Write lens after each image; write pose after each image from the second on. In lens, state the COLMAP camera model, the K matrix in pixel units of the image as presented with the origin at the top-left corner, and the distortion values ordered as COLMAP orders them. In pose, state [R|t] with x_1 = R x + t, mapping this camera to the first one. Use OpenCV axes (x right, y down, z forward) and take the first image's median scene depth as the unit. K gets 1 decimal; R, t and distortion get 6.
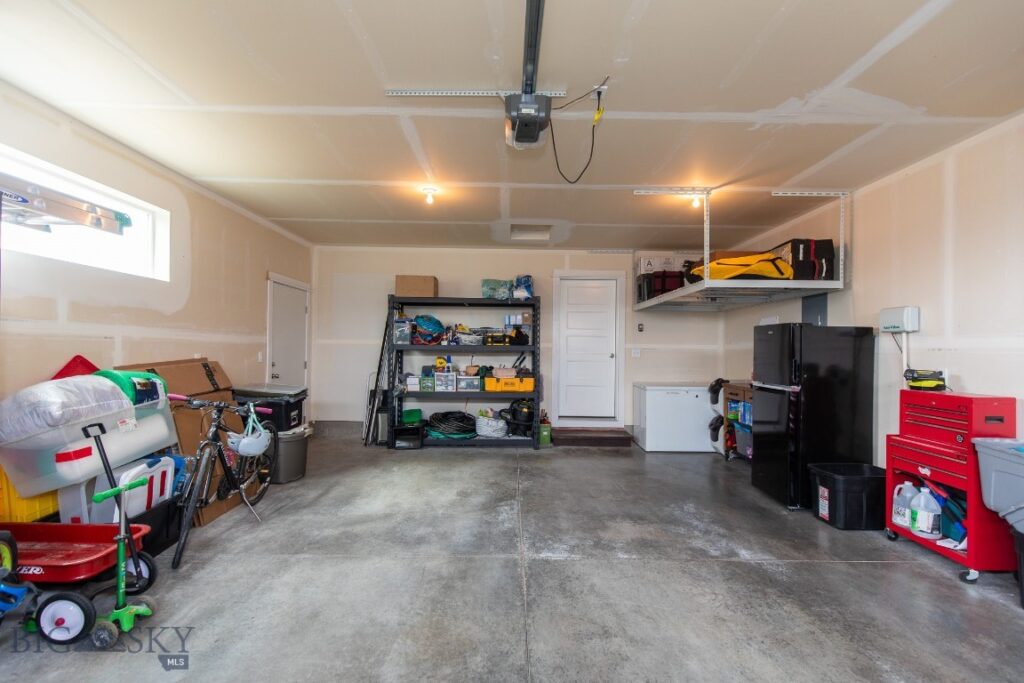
lens RADIAL K [[456.6, 0, 515.8], [0, 456.6, 343.3], [0, 0, 1]] dist [0.006778, -0.003238]
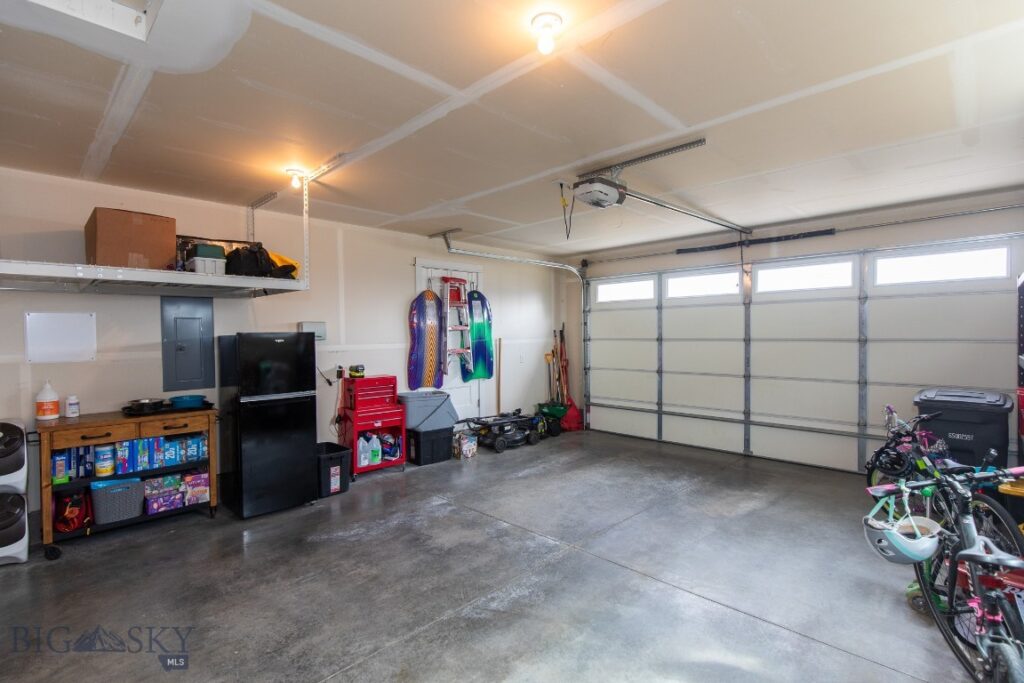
lens RADIAL K [[485.5, 0, 513.1], [0, 485.5, 339.7], [0, 0, 1]] dist [-0.003110, -0.000184]
pose [[-0.712315, -0.012791, 0.701743, -0.638962], [-0.001825, 0.999864, 0.016372, -0.054373], [-0.701857, 0.010381, -0.712242, 1.751243]]
